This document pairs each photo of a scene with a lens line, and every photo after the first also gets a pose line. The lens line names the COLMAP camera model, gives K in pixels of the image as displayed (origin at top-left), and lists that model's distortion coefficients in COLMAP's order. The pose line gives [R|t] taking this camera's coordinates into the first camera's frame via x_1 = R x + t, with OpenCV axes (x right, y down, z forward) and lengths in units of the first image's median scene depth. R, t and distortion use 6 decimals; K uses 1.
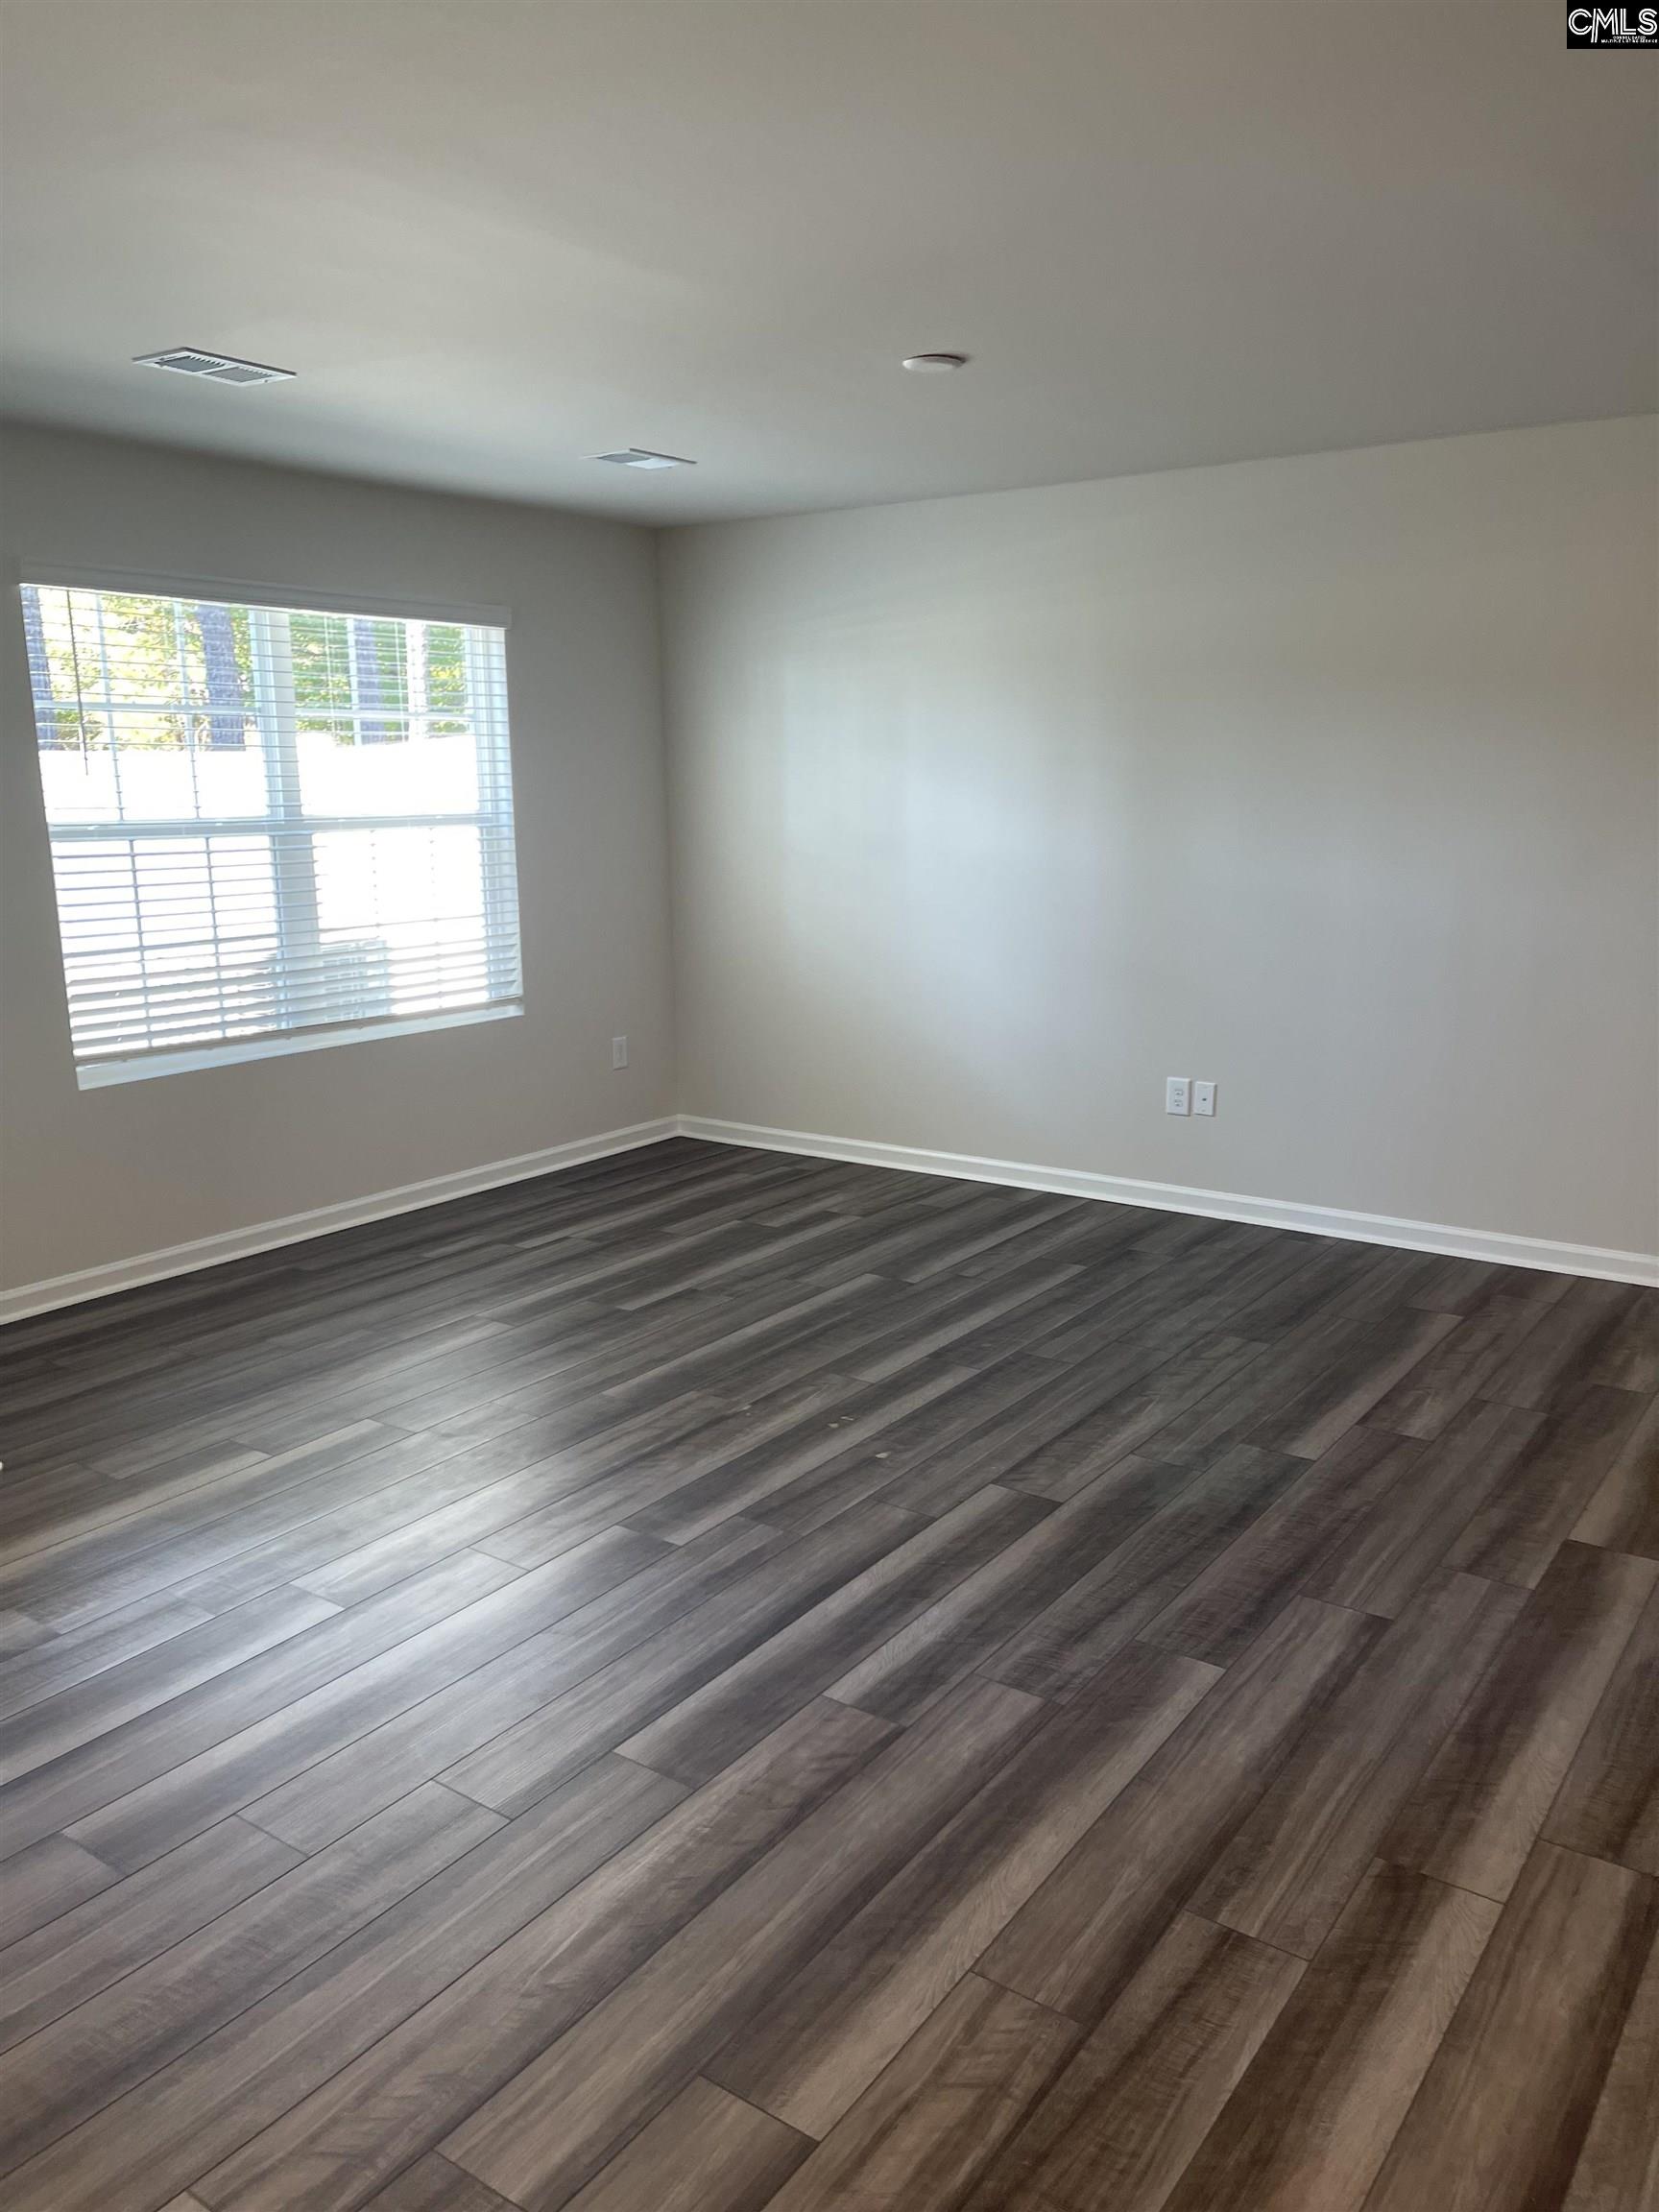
lens RADIAL K [[1667.8, 0, 817.6], [0, 1667.8, 1128.9], [0, 0, 1]] dist [0.036727, -0.001360]
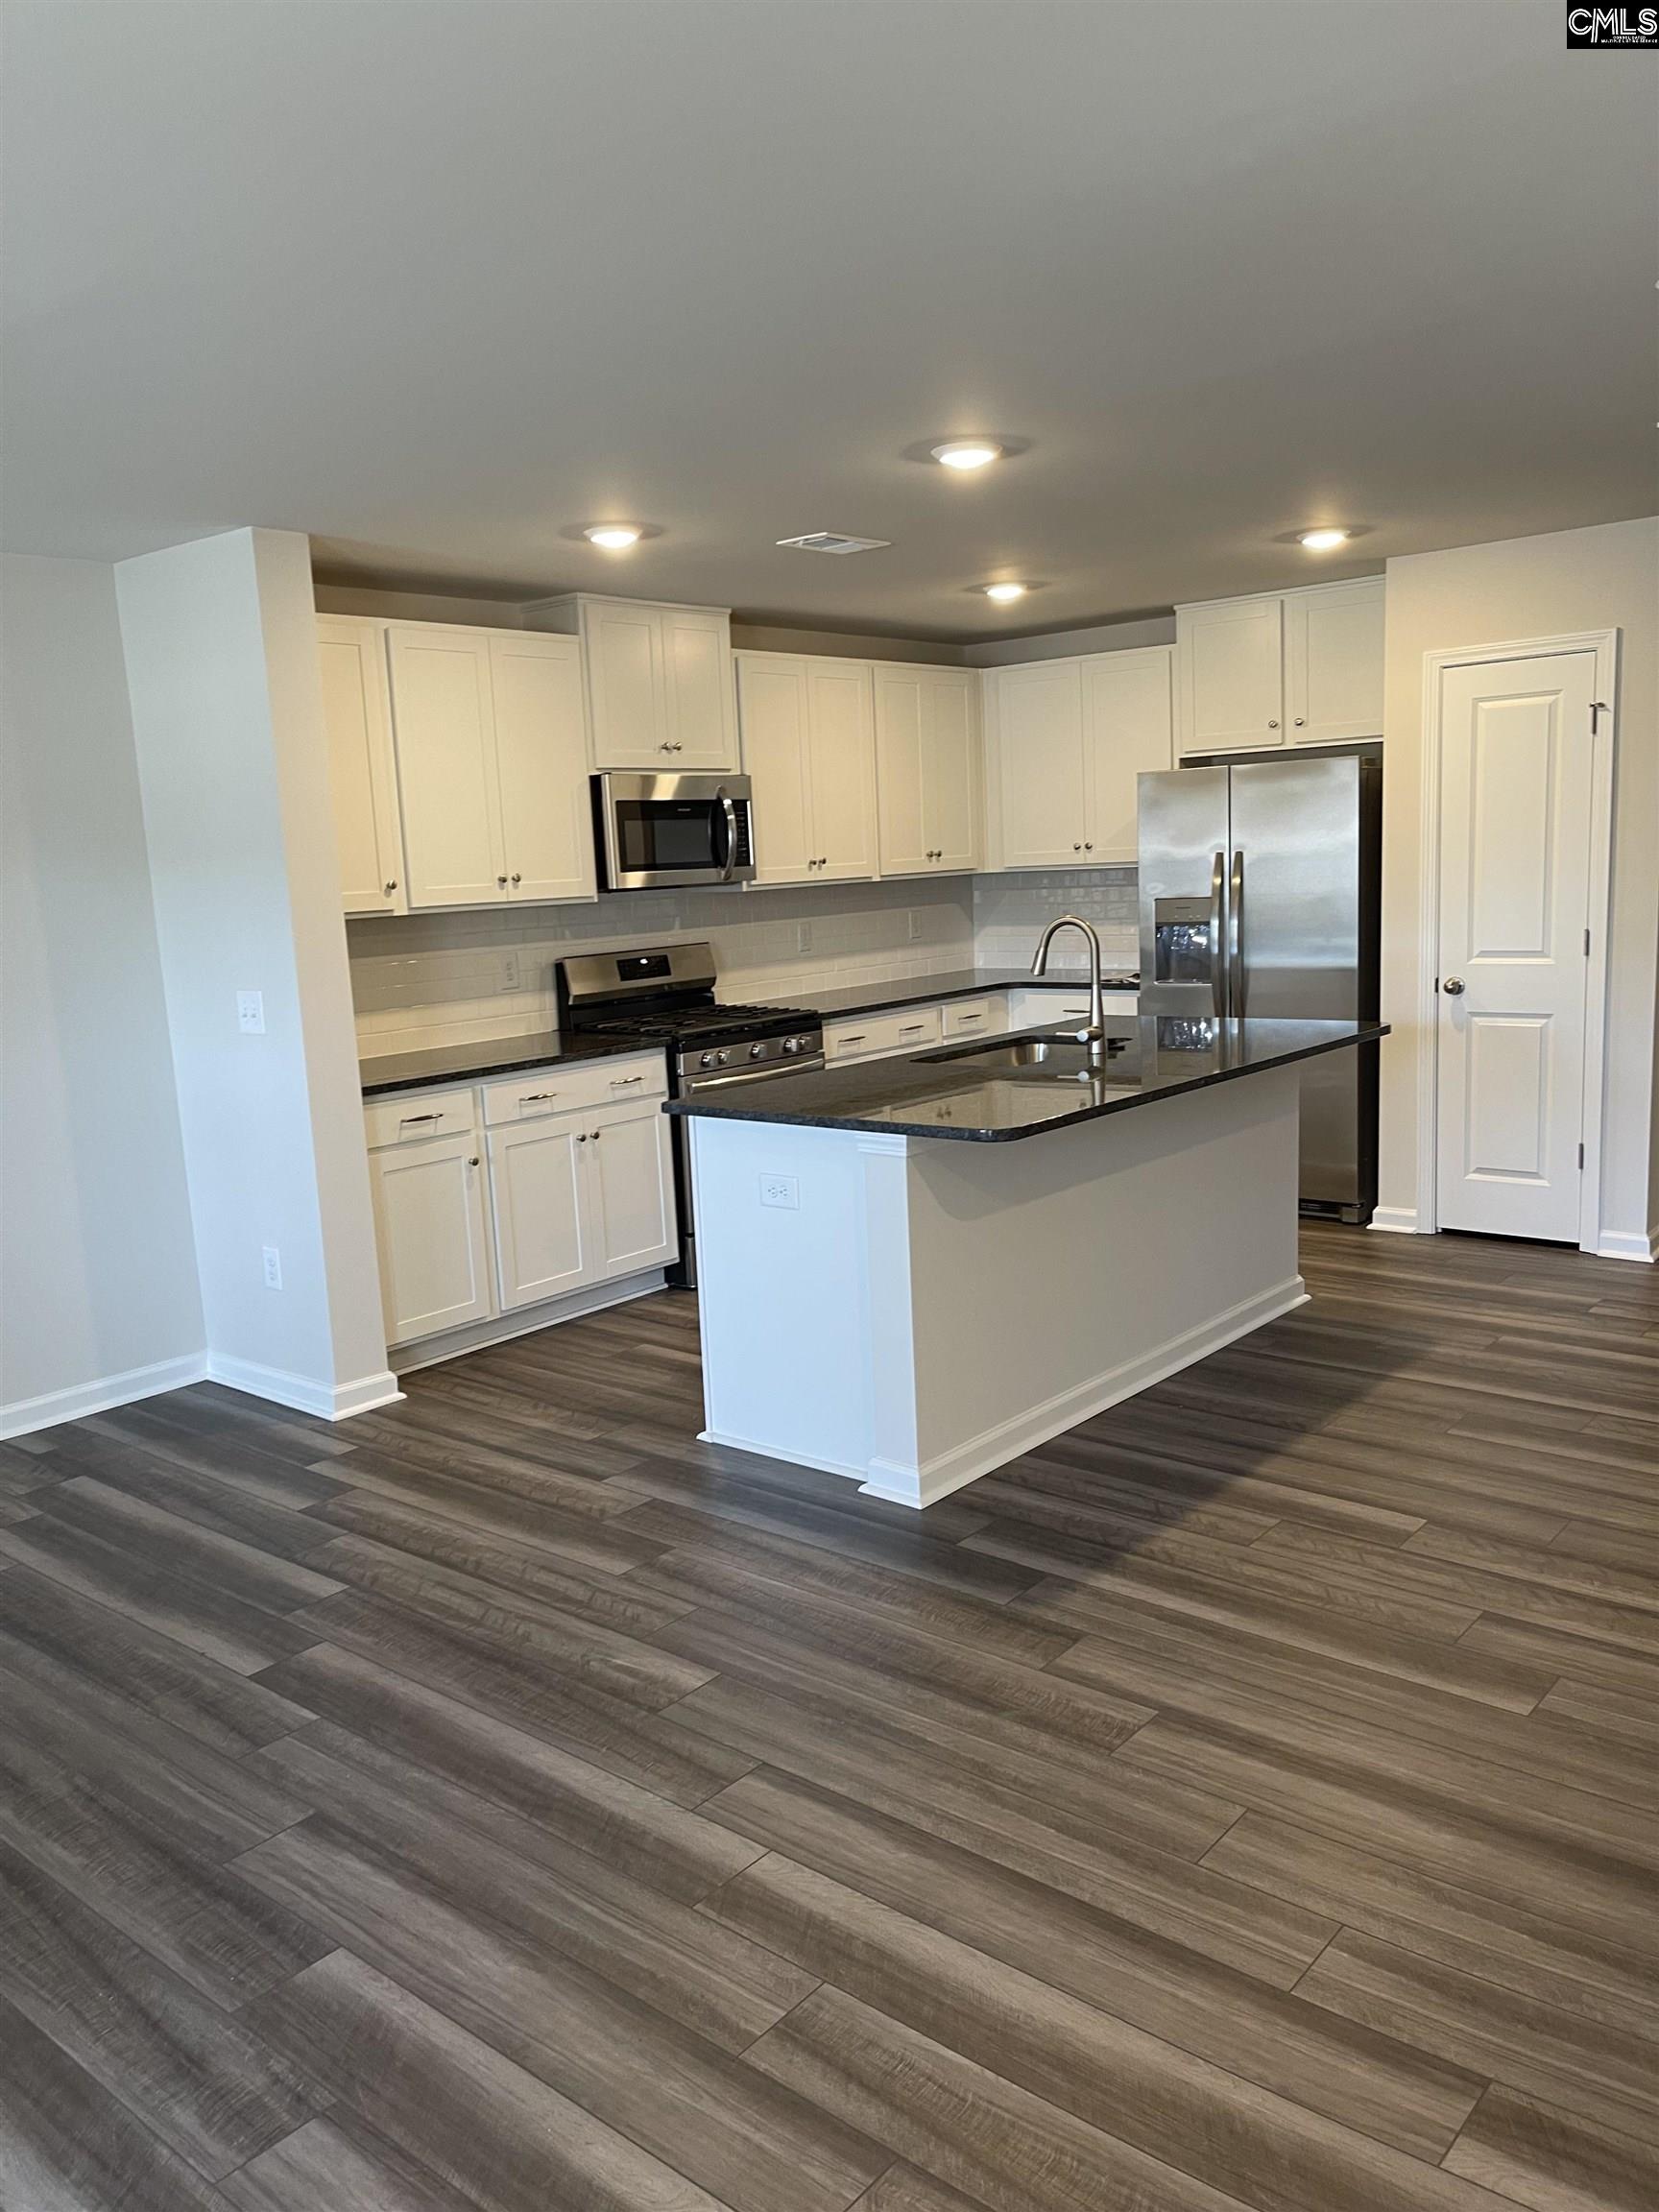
lens RADIAL K [[1671.2, 0, 818.0], [0, 1671.2, 1119.0], [0, 0, 1]] dist [0.059748, -0.083387]
pose [[0.082405, -0.153957, 0.984635, -0.392026], [0.262623, 0.956429, 0.127568, -0.090552], [-0.961373, 0.248076, 0.119247, 0.450388]]
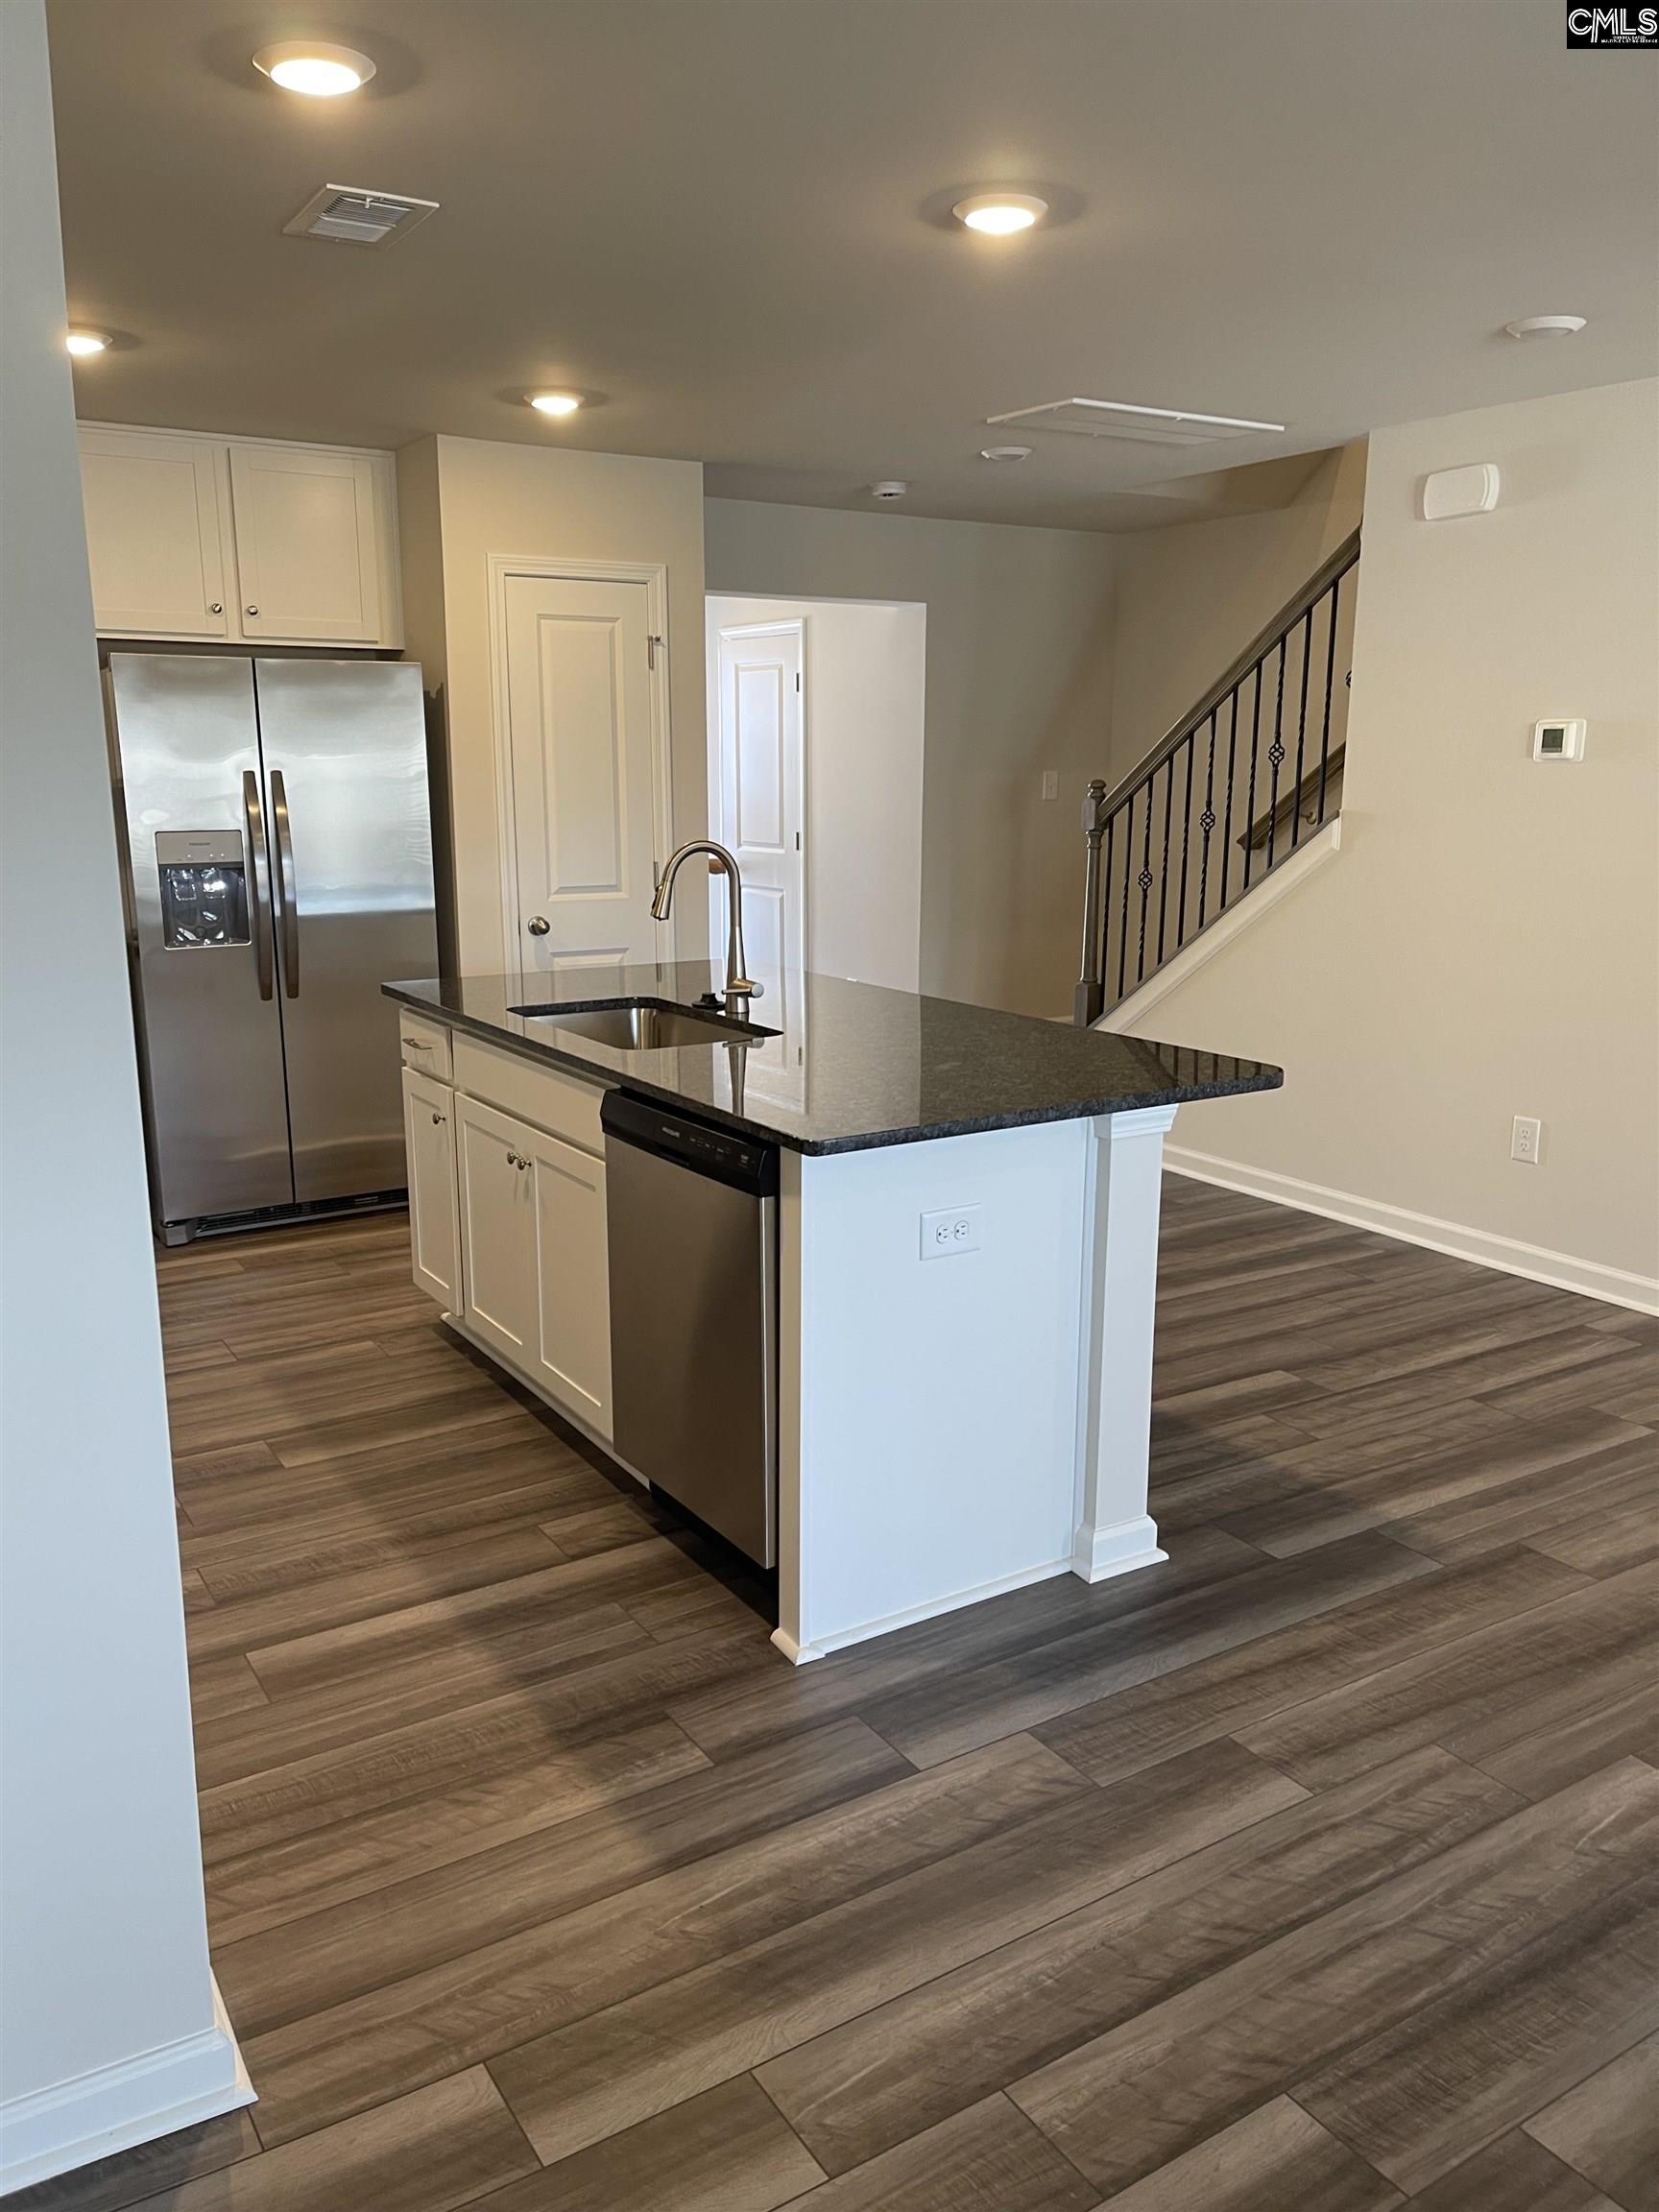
lens RADIAL K [[1667.8, 0, 817.6], [0, 1667.8, 1128.9], [0, 0, 1]] dist [0.036727, -0.001360]
pose [[-0.928216, -0.073206, 0.364767, 0.479077], [0.088347, 0.909033, 0.407252, -0.269192], [-0.361399, 0.410244, -0.837312, 1.264466]]
